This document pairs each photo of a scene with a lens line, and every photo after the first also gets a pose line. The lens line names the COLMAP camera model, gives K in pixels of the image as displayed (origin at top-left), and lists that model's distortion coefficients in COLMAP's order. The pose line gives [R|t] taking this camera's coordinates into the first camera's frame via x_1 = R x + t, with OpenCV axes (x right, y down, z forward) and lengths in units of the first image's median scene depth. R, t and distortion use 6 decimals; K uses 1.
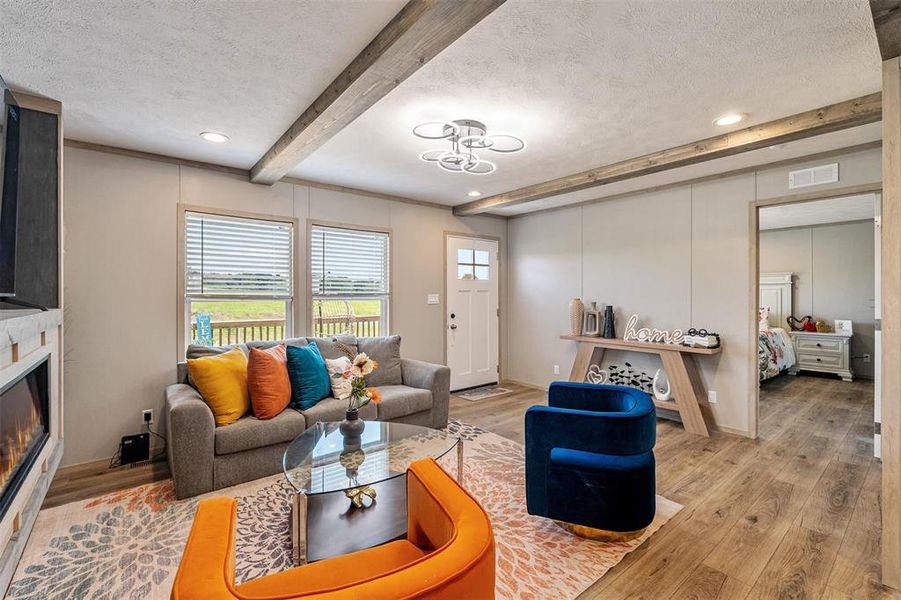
lens RADIAL K [[393.7, 0, 442.9], [0, 393.7, 299.0], [0, 0, 1]] dist [-0.018508, 0.002276]
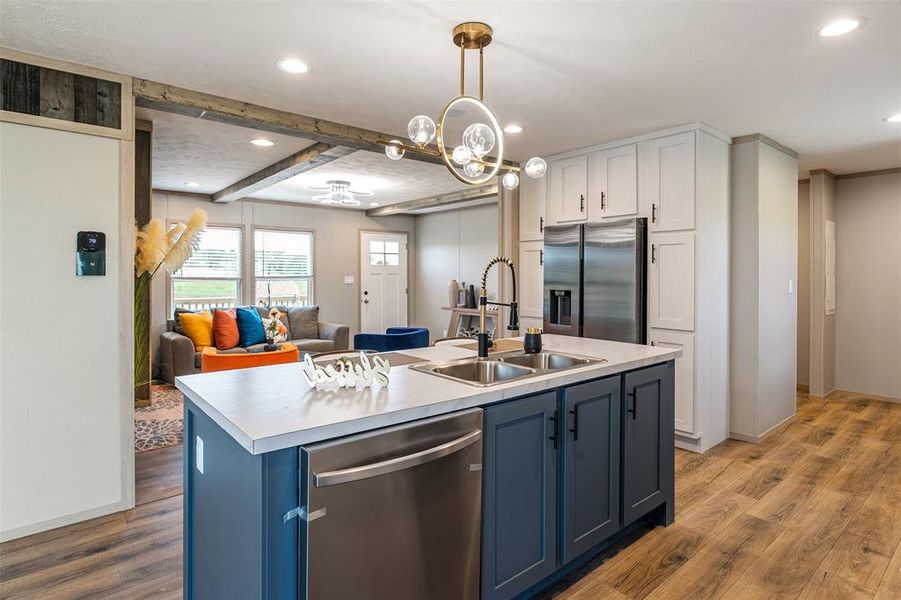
lens RADIAL K [[488.6, 0, 453.2], [0, 488.6, 281.4], [0, 0, 1]] dist [-0.010712, 0.004134]
pose [[0.999629, 0.000953, 0.027222, 0.331229], [-0.001051, 0.999993, 0.003580, -0.001324], [-0.027218, -0.003607, 0.999623, -0.777106]]
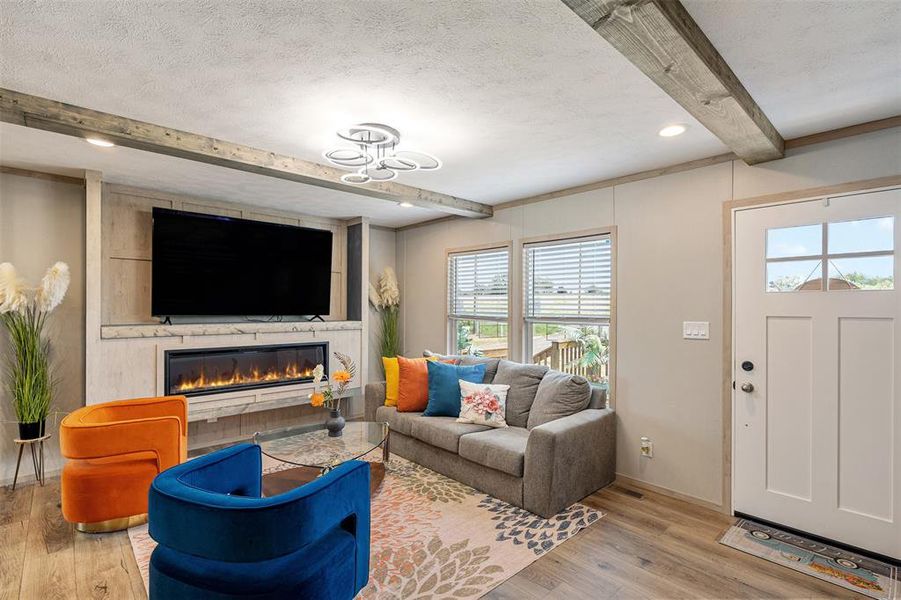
lens RADIAL K [[418.5, 0, 443.4], [0, 418.5, 300.8], [0, 0, 1]] dist [-0.010432, 0.000550]
pose [[0.069343, -0.012998, -0.997508, 0.647052], [-0.017299, 0.999749, -0.014230, -0.031495], [0.997443, 0.018242, 0.069101, 0.698261]]
